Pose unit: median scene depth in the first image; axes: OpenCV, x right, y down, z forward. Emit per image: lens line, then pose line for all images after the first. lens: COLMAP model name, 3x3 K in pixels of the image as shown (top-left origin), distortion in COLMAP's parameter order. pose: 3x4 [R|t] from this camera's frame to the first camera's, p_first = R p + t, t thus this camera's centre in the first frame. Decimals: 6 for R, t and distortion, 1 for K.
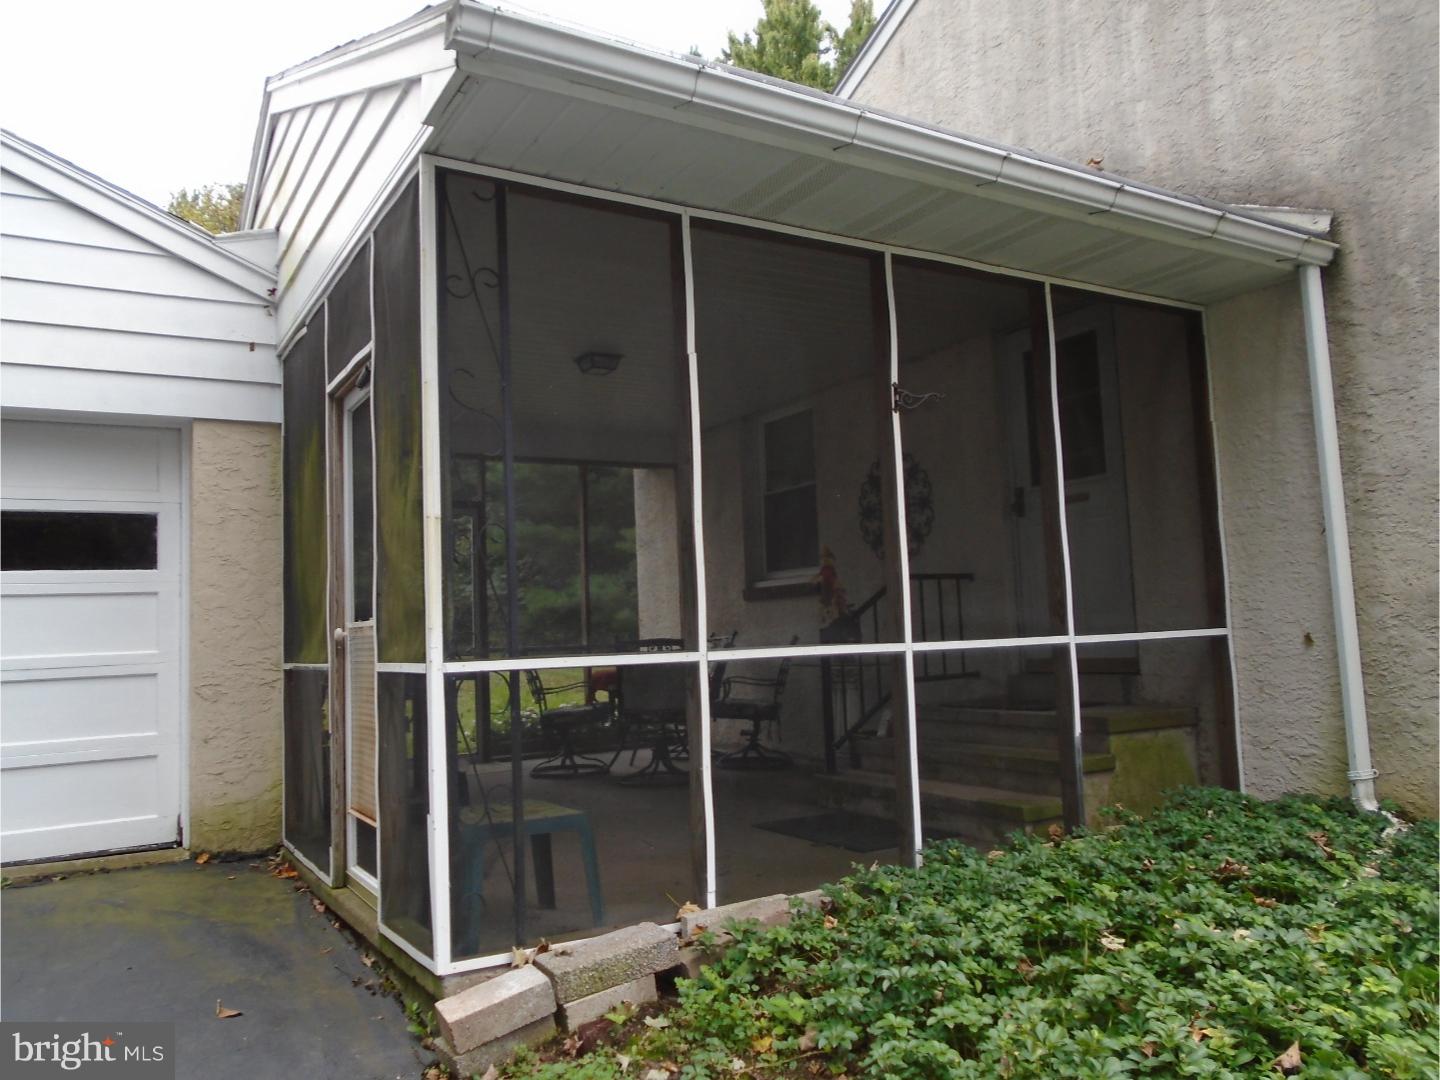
lens RADIAL K [[1088.6, 0, 720.0], [0, 1088.6, 540.0], [0, 0, 1]] dist [0.001195, 0.001562]
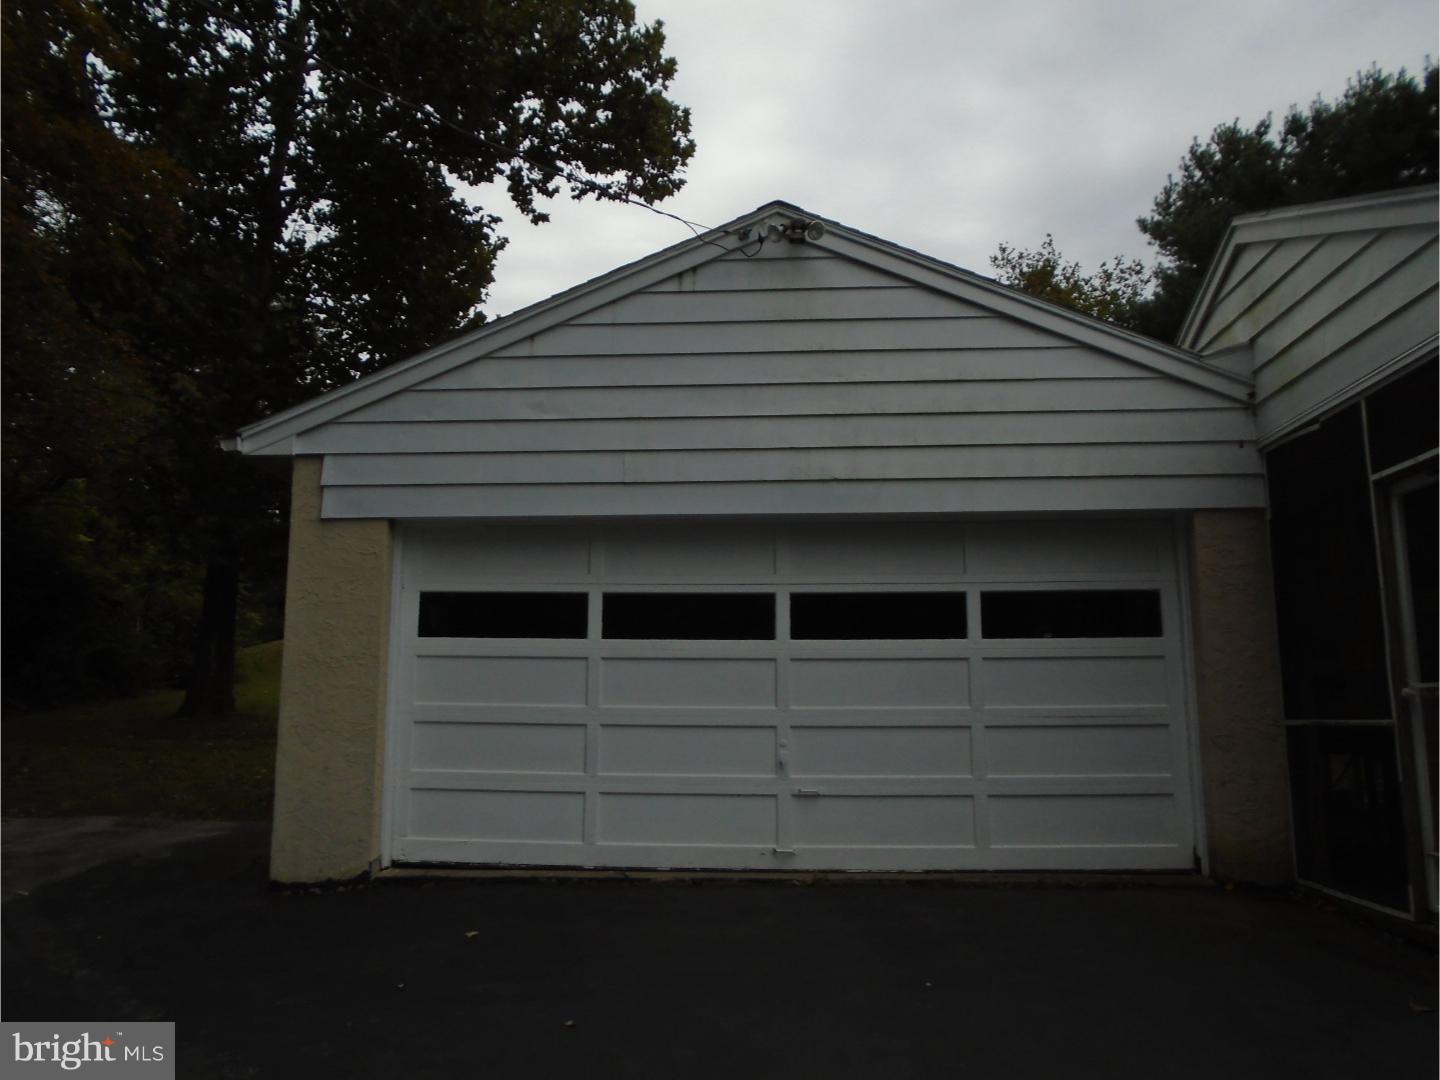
lens RADIAL K [[1088.6, 0, 720.0], [0, 1088.6, 540.0], [0, 0, 1]] dist [0.001195, 0.001562]
pose [[0.820108, -0.051307, -0.569904, -0.225853], [0.015800, 0.997623, -0.067077, -0.006247], [0.571990, 0.046006, 0.818969, -0.263112]]
